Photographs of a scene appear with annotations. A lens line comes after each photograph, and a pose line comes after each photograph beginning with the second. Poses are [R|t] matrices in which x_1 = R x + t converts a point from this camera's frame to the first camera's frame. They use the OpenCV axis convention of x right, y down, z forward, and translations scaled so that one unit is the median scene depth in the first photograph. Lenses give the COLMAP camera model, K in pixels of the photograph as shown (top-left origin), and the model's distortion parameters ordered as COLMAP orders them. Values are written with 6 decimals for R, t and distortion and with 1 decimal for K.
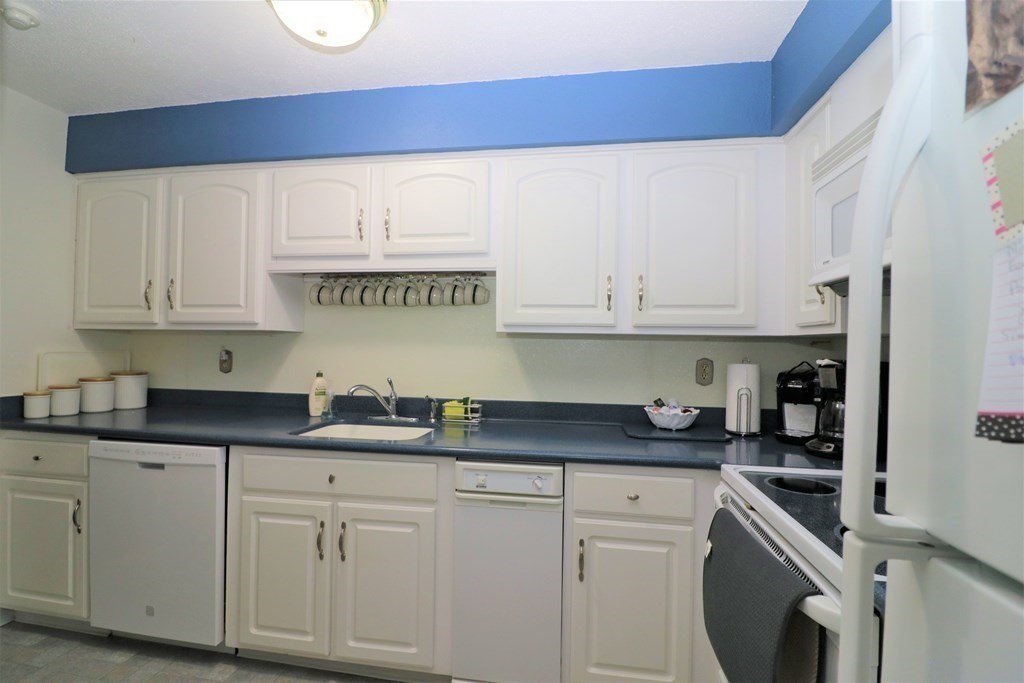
lens RADIAL K [[484.5, 0, 512.0], [0, 484.5, 341.5], [0, 0, 1]] dist [-0.004607, -0.001618]
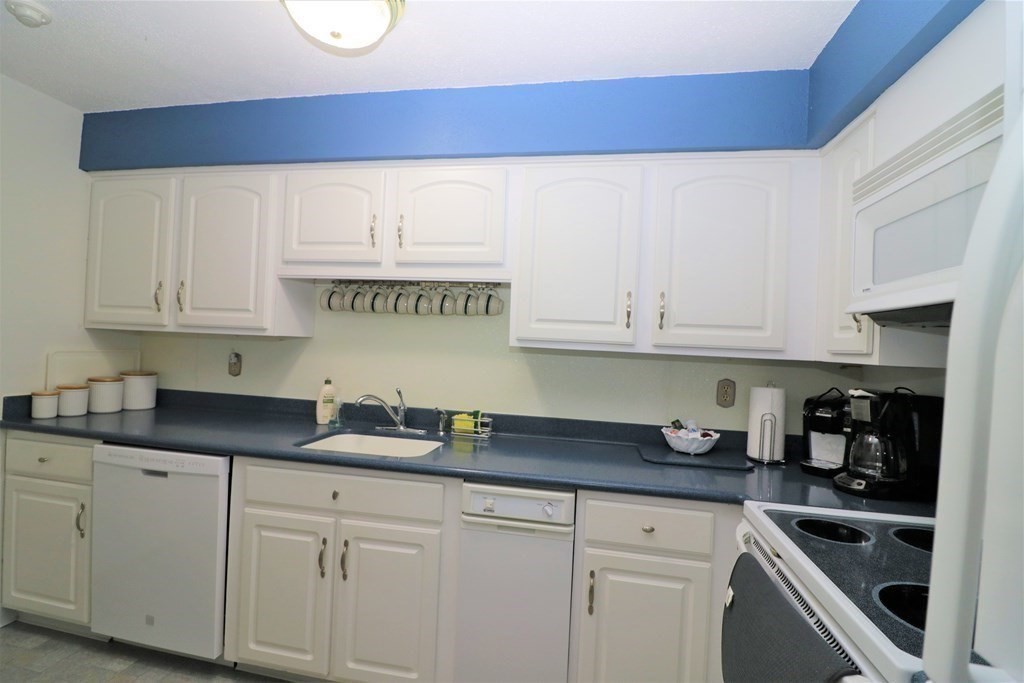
lens RADIAL K [[484.5, 0, 512.0], [0, 484.5, 341.5], [0, 0, 1]] dist [-0.004607, -0.001618]
pose [[0.999192, 0.029357, -0.027458, -0.001111], [-0.029194, 0.999554, 0.006334, -0.036708], [0.027632, -0.005527, 0.999603, 0.038232]]
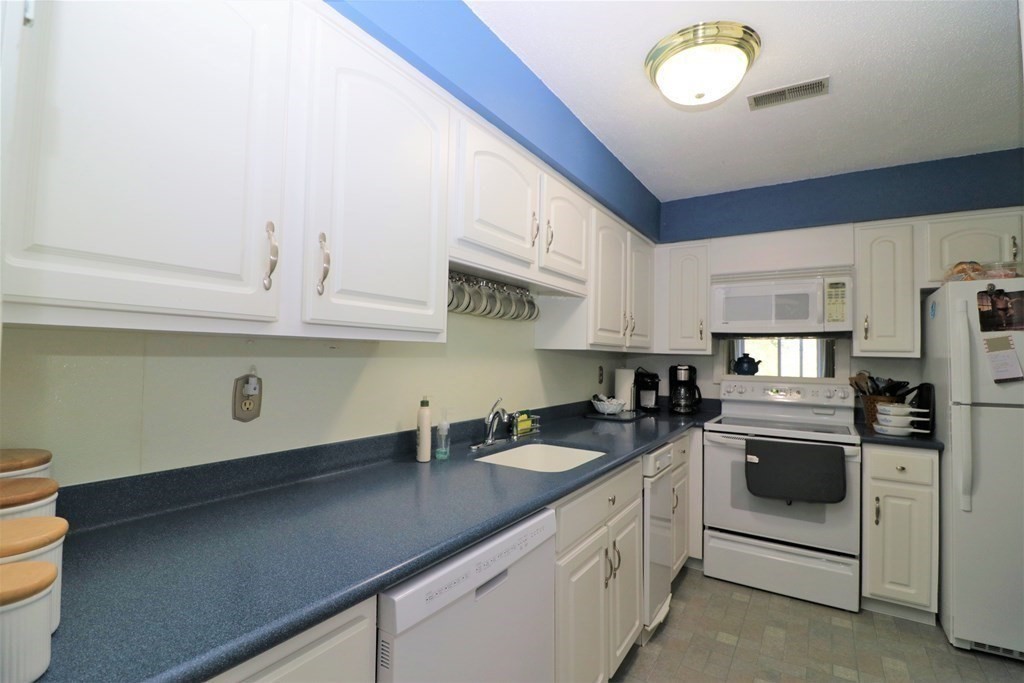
lens RADIAL K [[484.5, 0, 512.0], [0, 484.5, 341.5], [0, 0, 1]] dist [-0.004607, -0.001618]
pose [[0.383558, 0.020355, 0.923292, -1.249578], [-0.020212, 0.999703, -0.013642, -0.020451], [-0.923295, -0.013429, 0.383856, 0.742078]]
